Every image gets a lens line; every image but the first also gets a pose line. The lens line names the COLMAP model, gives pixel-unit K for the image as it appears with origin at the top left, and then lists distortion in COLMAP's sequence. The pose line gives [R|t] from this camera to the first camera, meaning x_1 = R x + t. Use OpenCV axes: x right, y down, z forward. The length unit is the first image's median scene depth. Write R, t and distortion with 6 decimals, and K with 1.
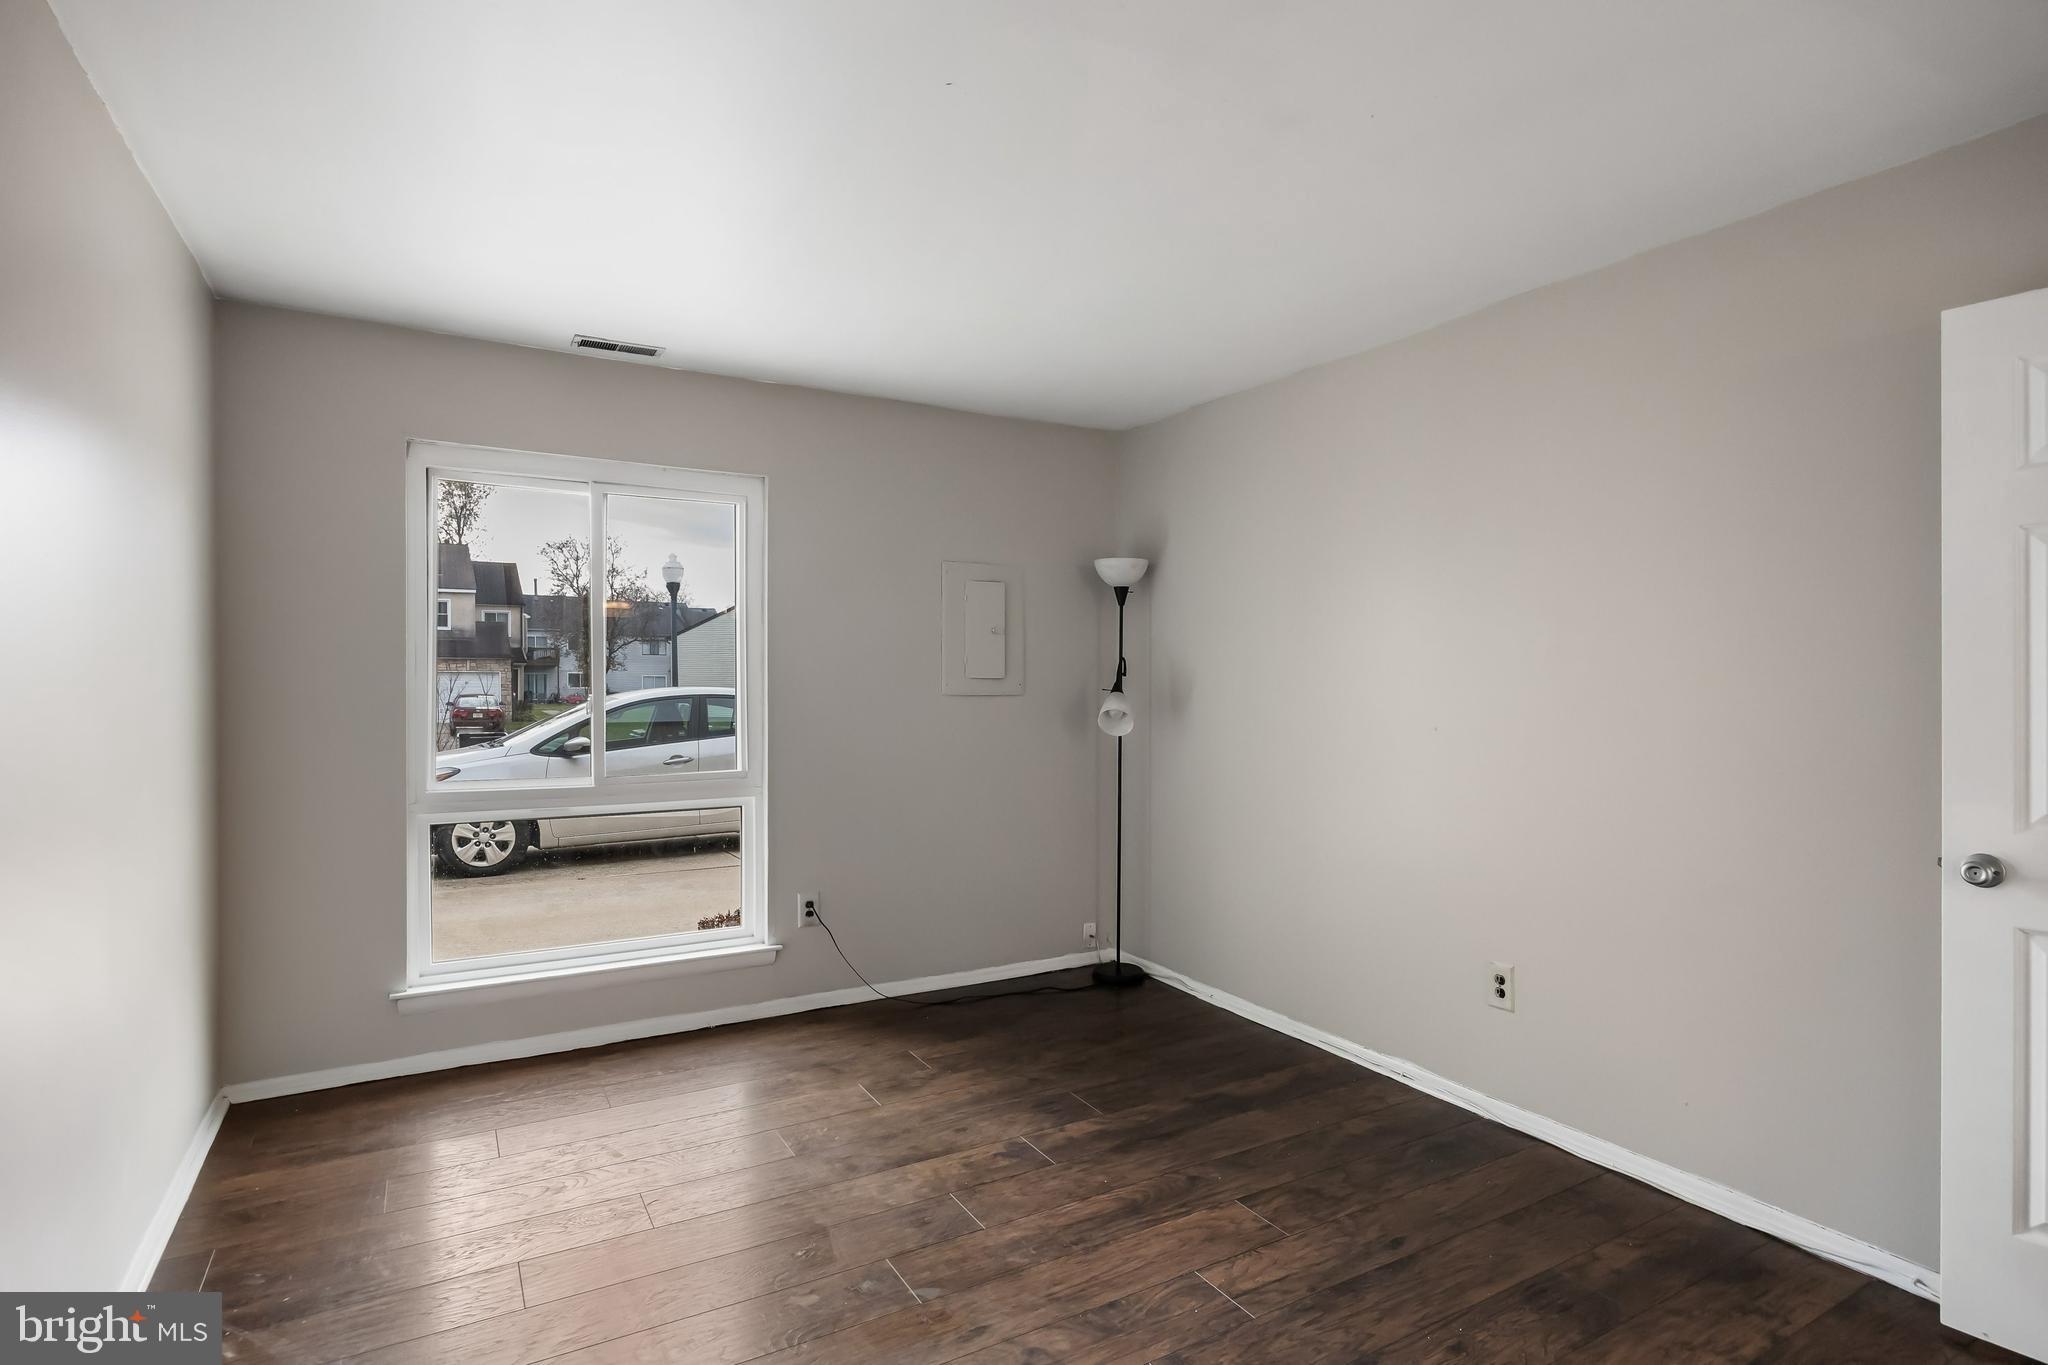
lens RADIAL K [[997.1, 0, 1028.1], [0, 997.1, 688.4], [0, 0, 1]] dist [0.002637, -0.000765]
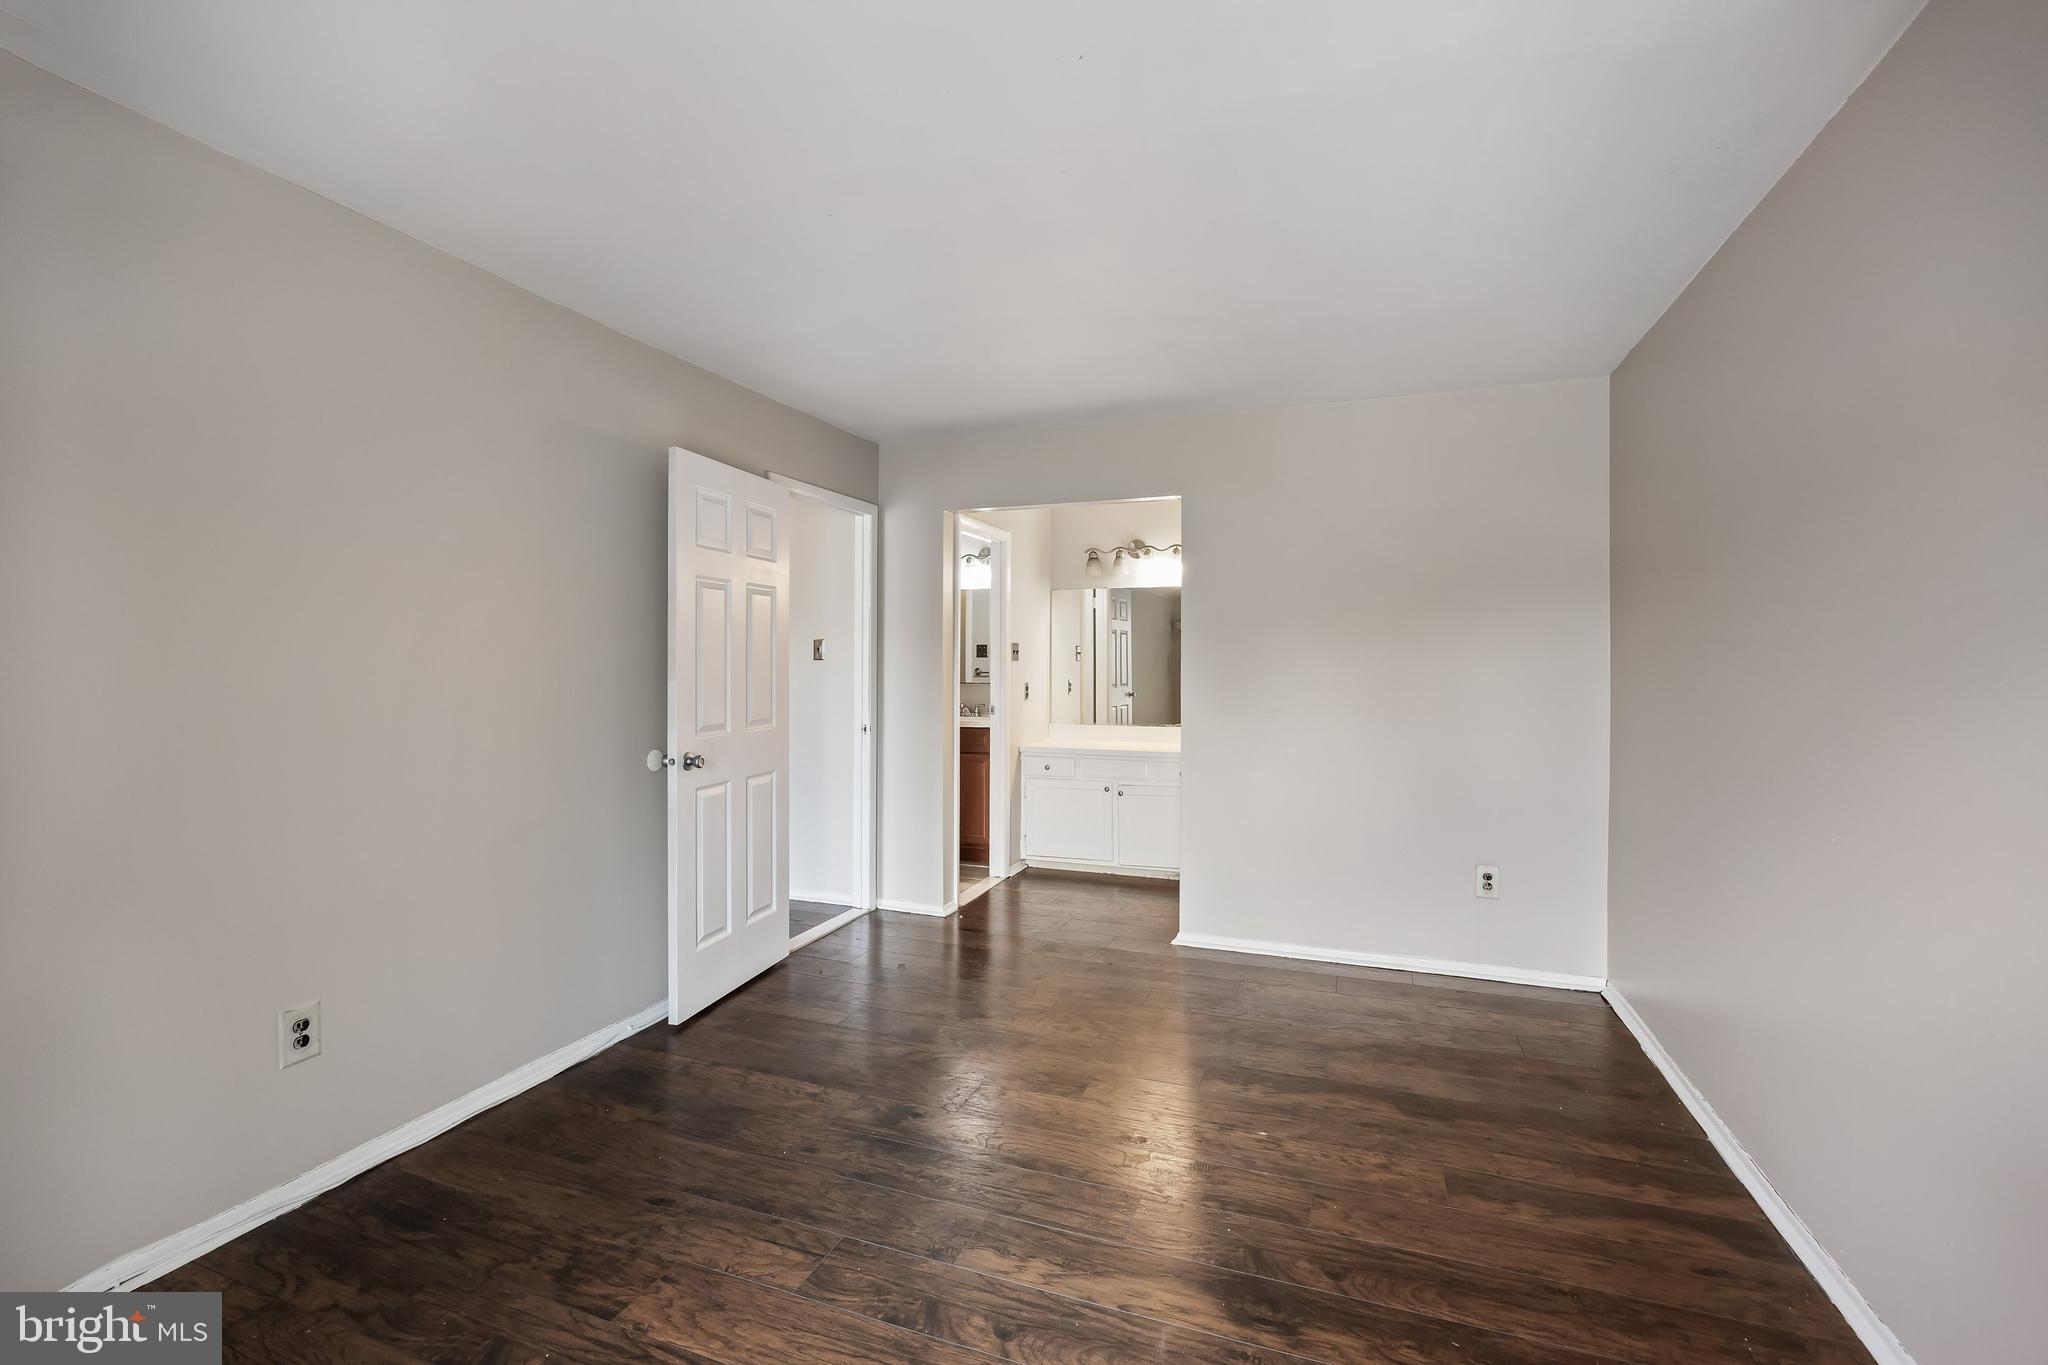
lens RADIAL K [[920.9, 0, 1020.7], [0, 920.9, 665.7], [0, 0, 1]] dist [-0.008728, 0.000703]
pose [[-0.641704, -0.005159, 0.766935, -0.563630], [-0.000647, 0.999981, 0.006185, -0.002224], [-0.766952, 0.003472, -0.641695, 1.261487]]
